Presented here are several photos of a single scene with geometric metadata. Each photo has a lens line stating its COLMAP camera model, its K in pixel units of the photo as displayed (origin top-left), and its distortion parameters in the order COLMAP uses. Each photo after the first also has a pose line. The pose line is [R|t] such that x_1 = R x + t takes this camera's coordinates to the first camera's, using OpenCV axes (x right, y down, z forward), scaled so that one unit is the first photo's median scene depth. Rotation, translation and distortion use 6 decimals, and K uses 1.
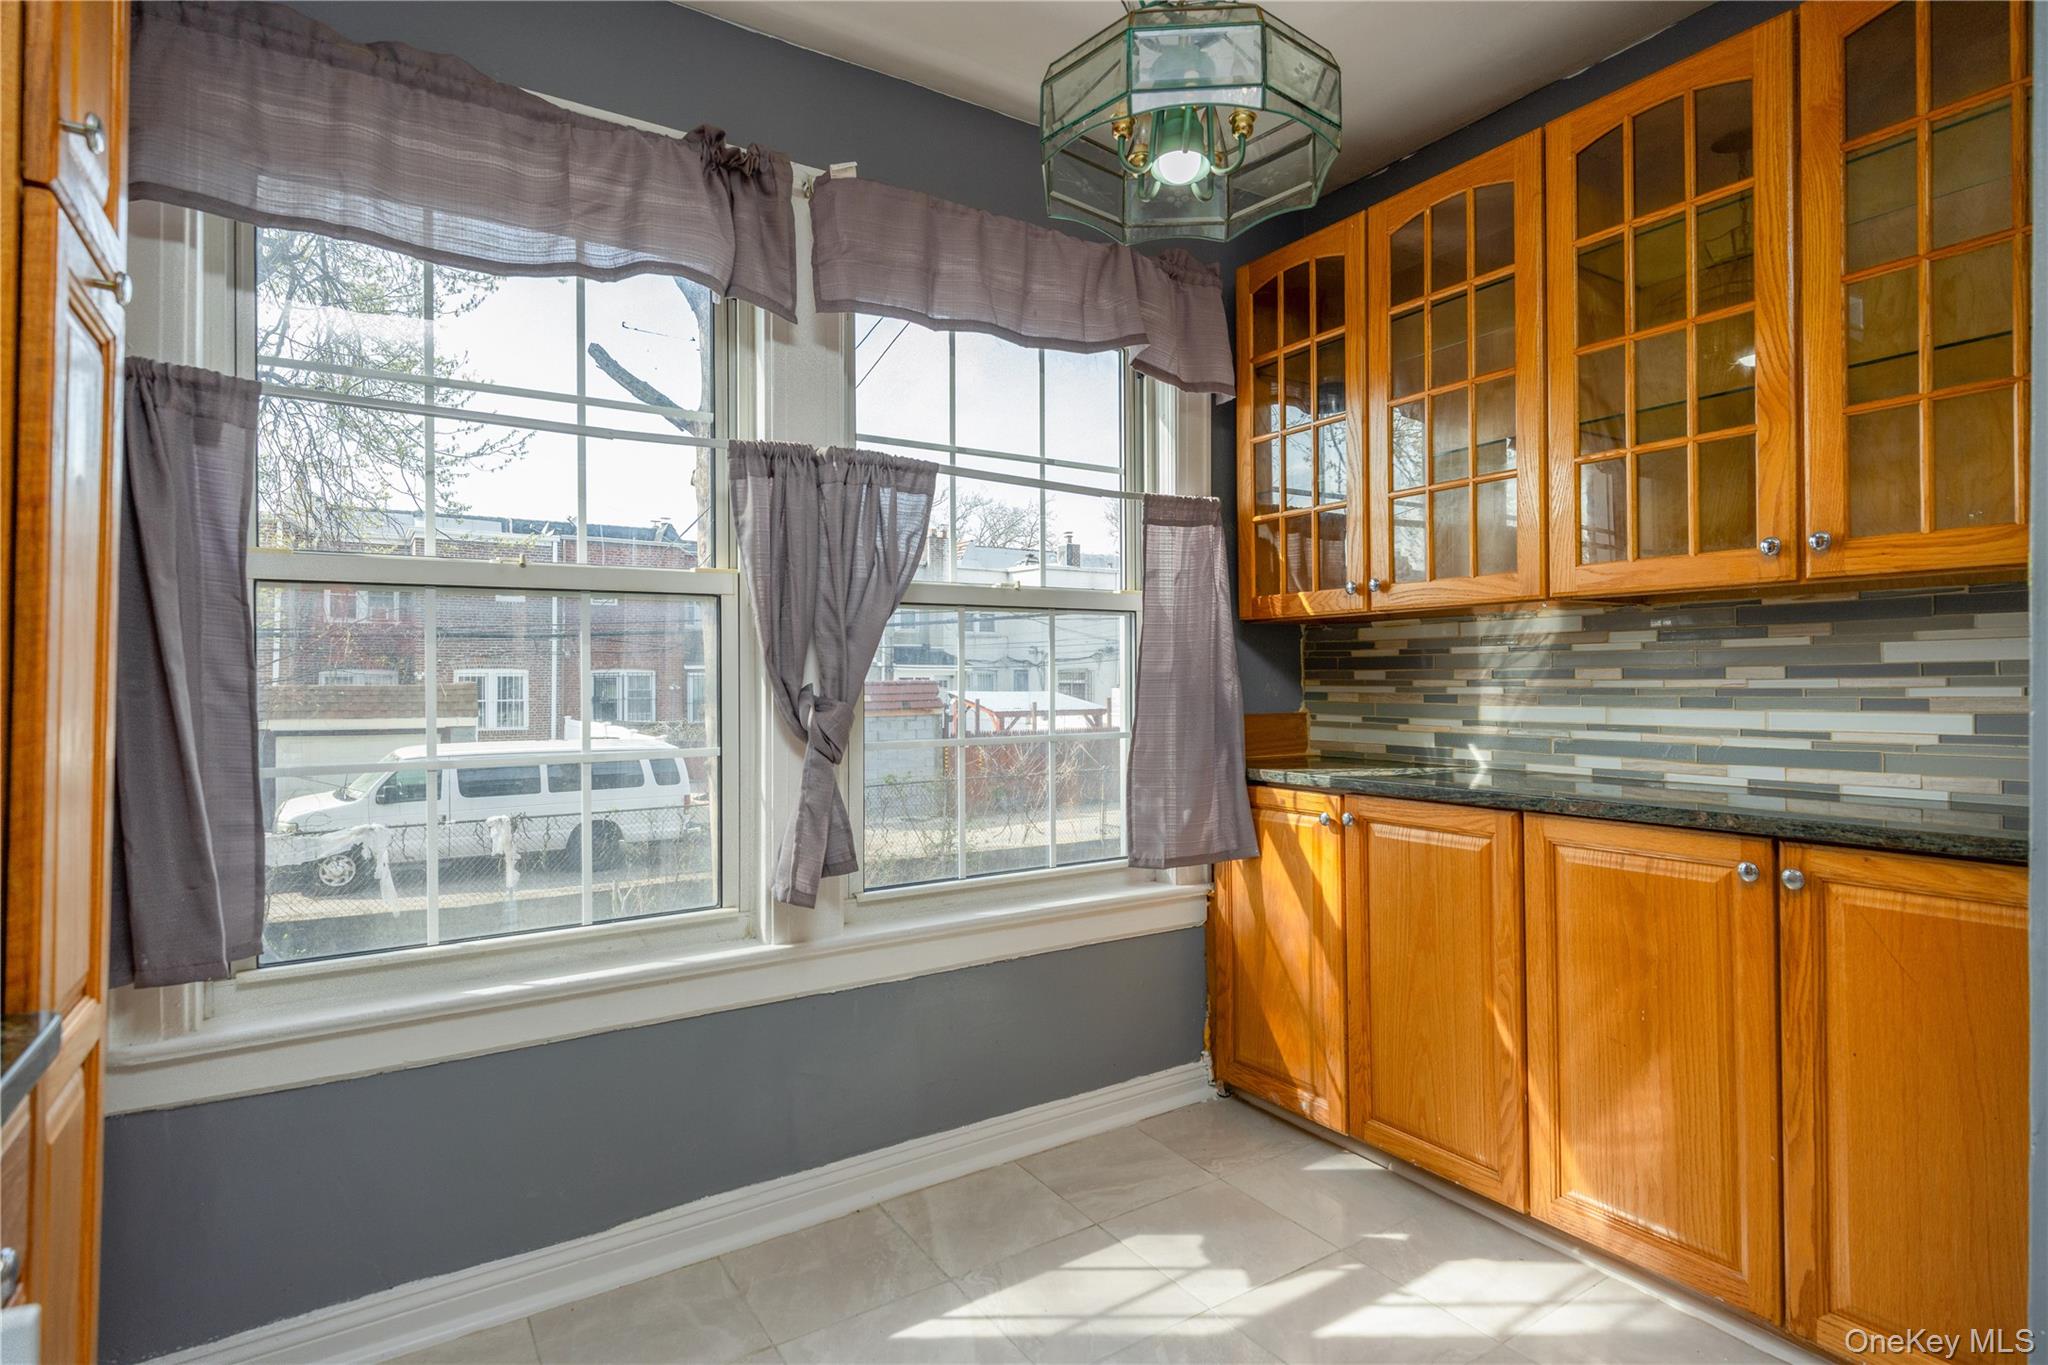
lens RADIAL K [[1041.1, 0, 1017.6], [0, 1041.1, 672.0], [0, 0, 1]] dist [-0.010530, -0.000751]
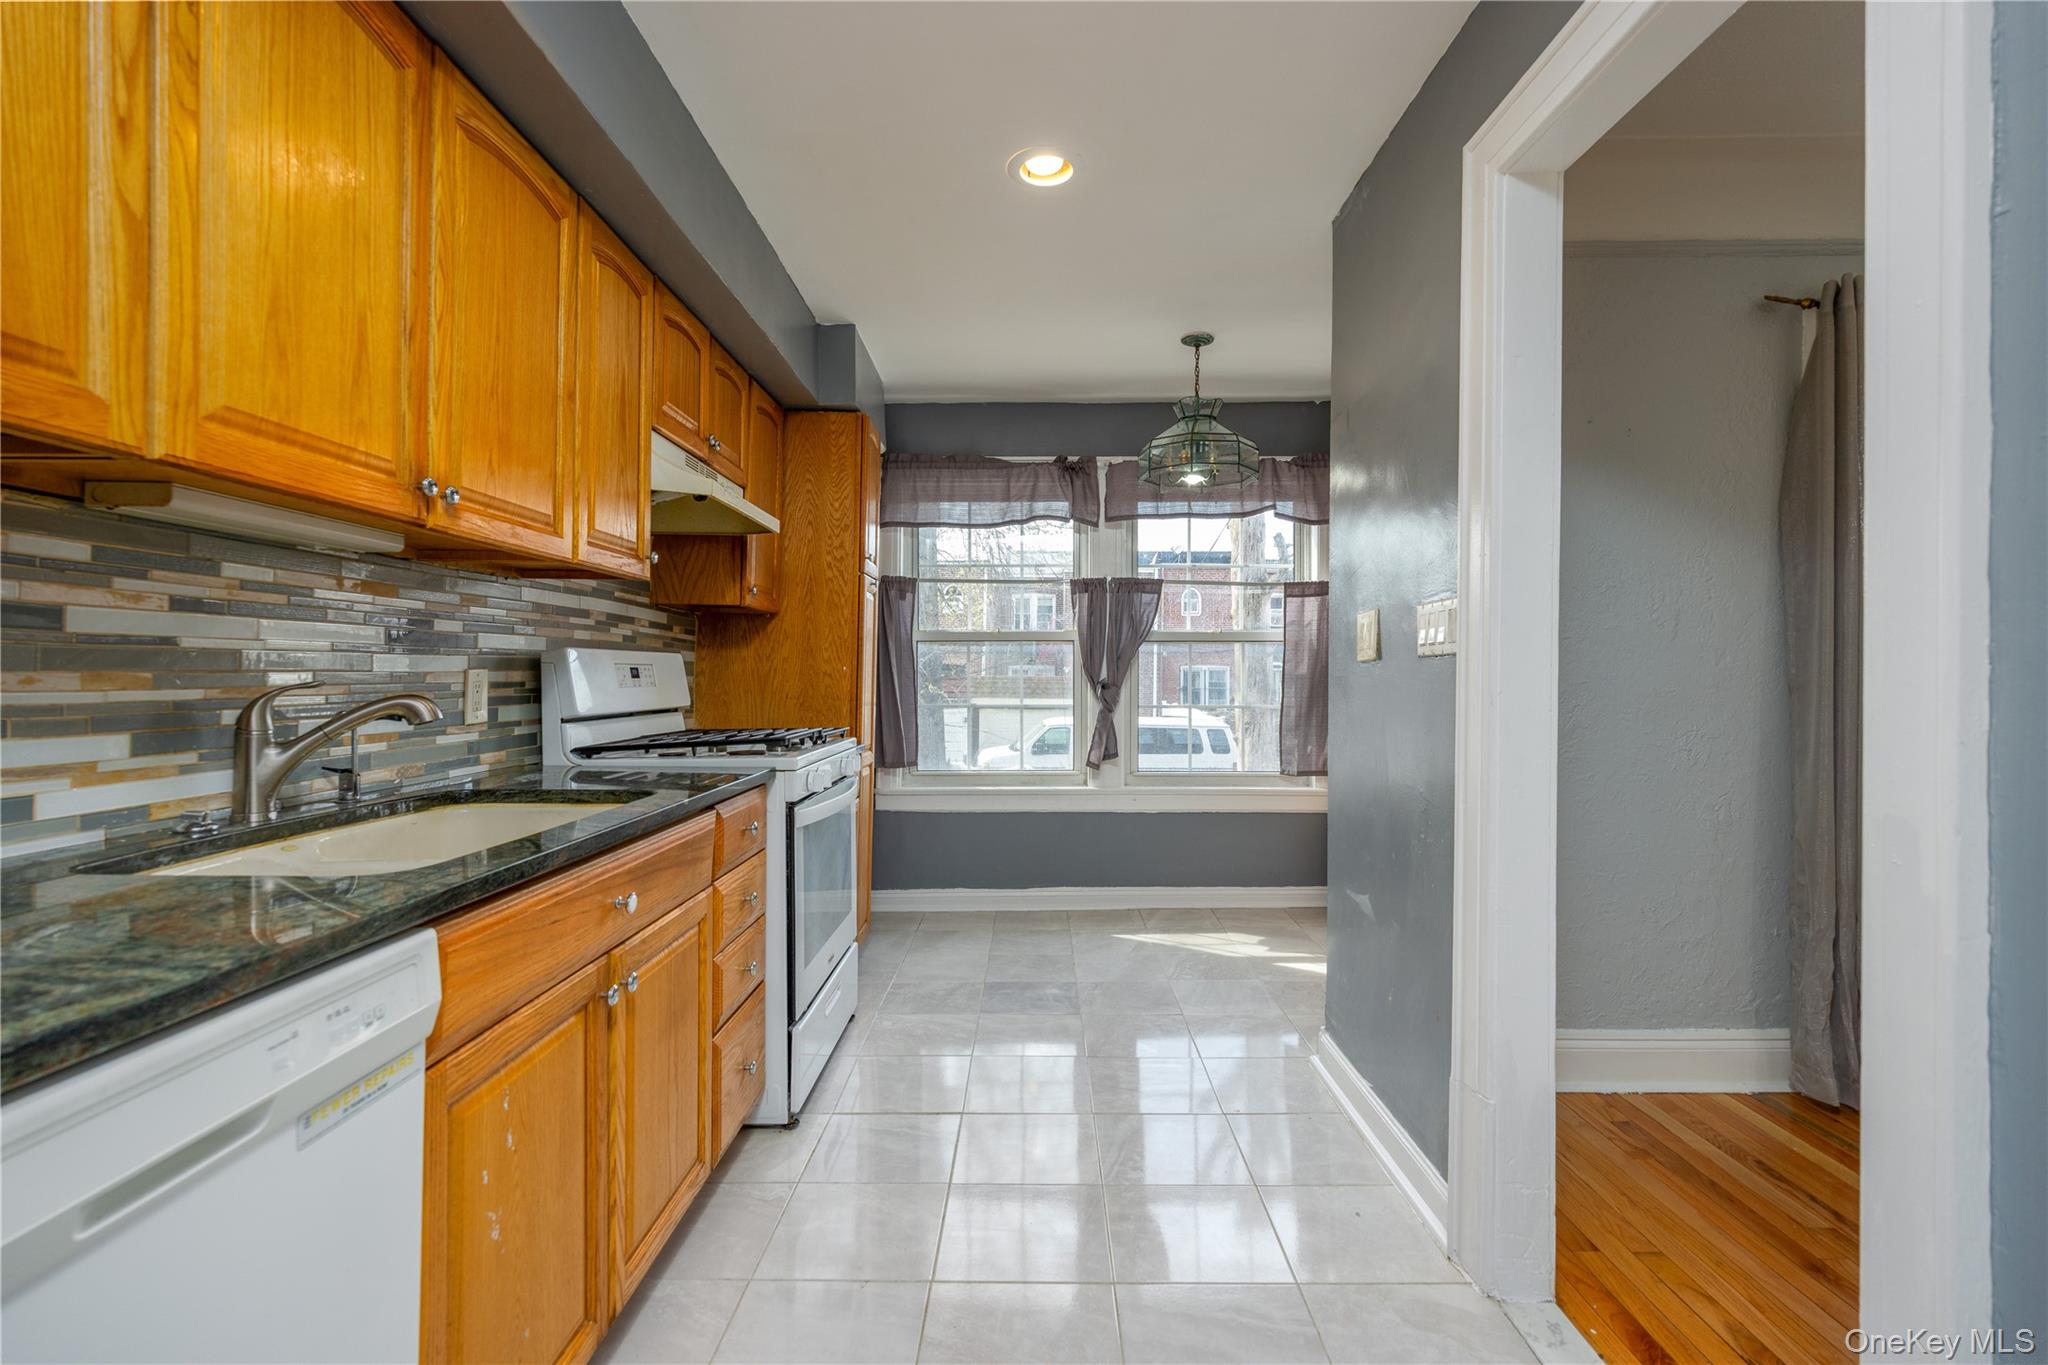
lens RADIAL K [[911.8, 0, 1032.2], [0, 911.8, 674.9], [0, 0, 1]] dist [0.021107, 0.000154]
pose [[0.835643, 0.007149, -0.549227, 0.808959], [-0.002225, 0.999951, 0.009630, -0.016931], [0.549269, -0.006825, 0.835618, -0.835375]]
